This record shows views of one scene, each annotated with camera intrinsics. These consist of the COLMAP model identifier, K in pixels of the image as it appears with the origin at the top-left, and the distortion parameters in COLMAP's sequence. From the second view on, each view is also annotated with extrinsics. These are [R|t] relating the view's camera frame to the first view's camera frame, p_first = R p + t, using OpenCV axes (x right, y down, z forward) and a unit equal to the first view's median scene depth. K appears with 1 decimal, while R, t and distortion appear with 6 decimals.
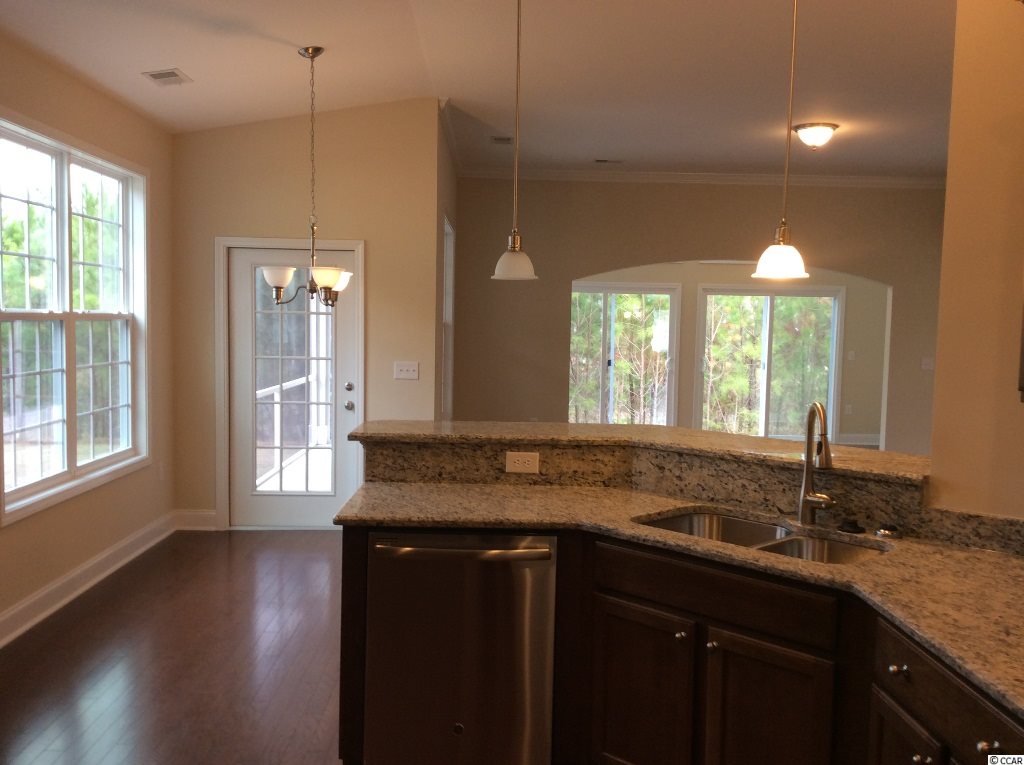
lens RADIAL K [[947.7, 0, 517.2], [0, 947.7, 374.9], [0, 0, 1]] dist [0.039662, 0.000000]
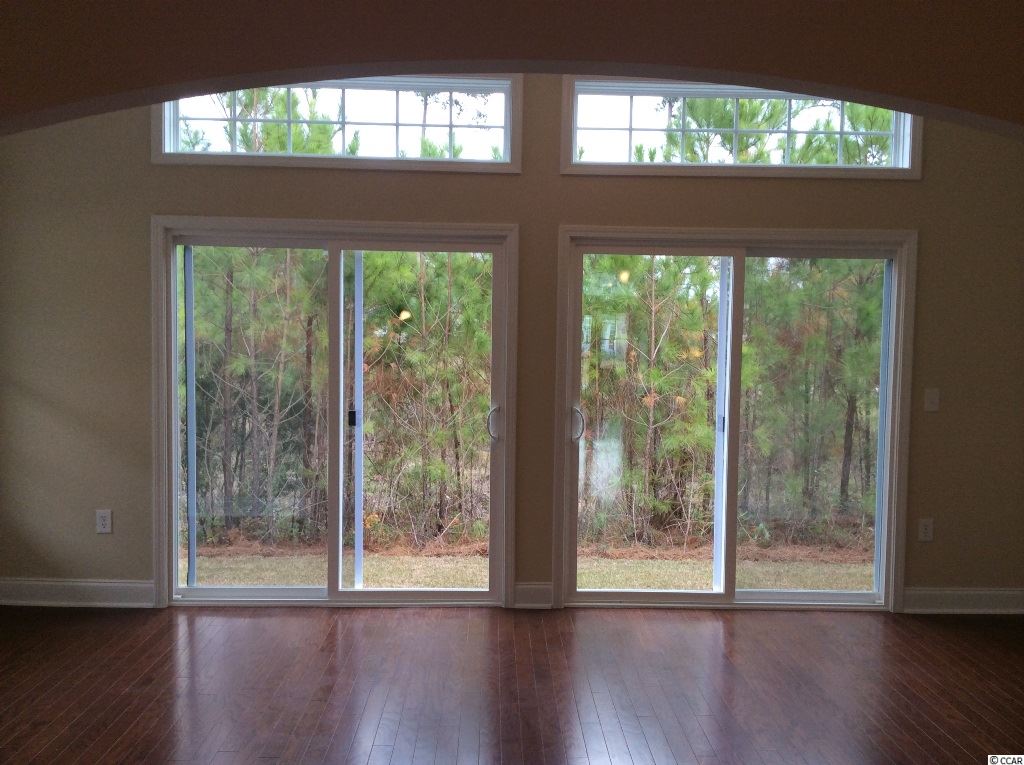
lens RADIAL K [[947.7, 0, 530.0], [0, 947.7, 396.9], [0, 0, 1]] dist [0.039662, 0.000000]
pose [[0.999888, -0.004838, 0.014180, 0.172026], [0.004727, 0.999958, 0.007843, -0.025291], [-0.014217, -0.007775, 0.999869, 0.591664]]
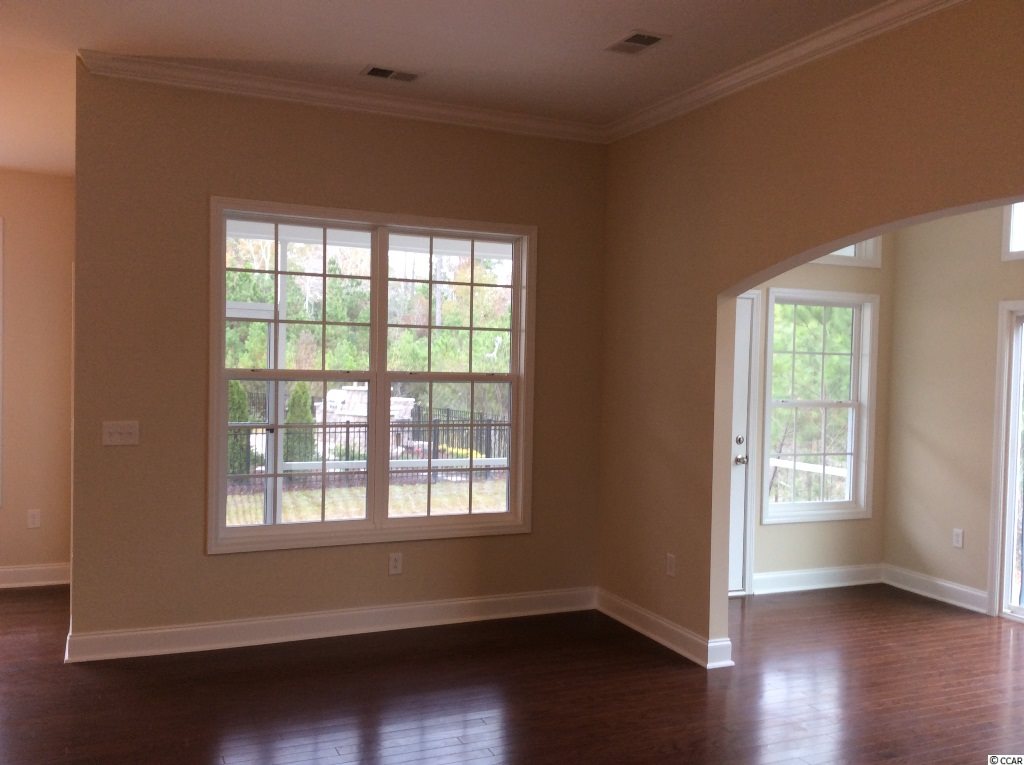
lens RADIAL K [[947.7, 0, 508.1], [0, 947.7, 388.7], [0, 0, 1]] dist [0.039662, 0.000000]
pose [[0.395621, 0.013362, -0.918316, 0.384704], [-0.068645, 0.997527, -0.015059, -0.027371], [0.915845, 0.068996, 0.395560, 0.557601]]
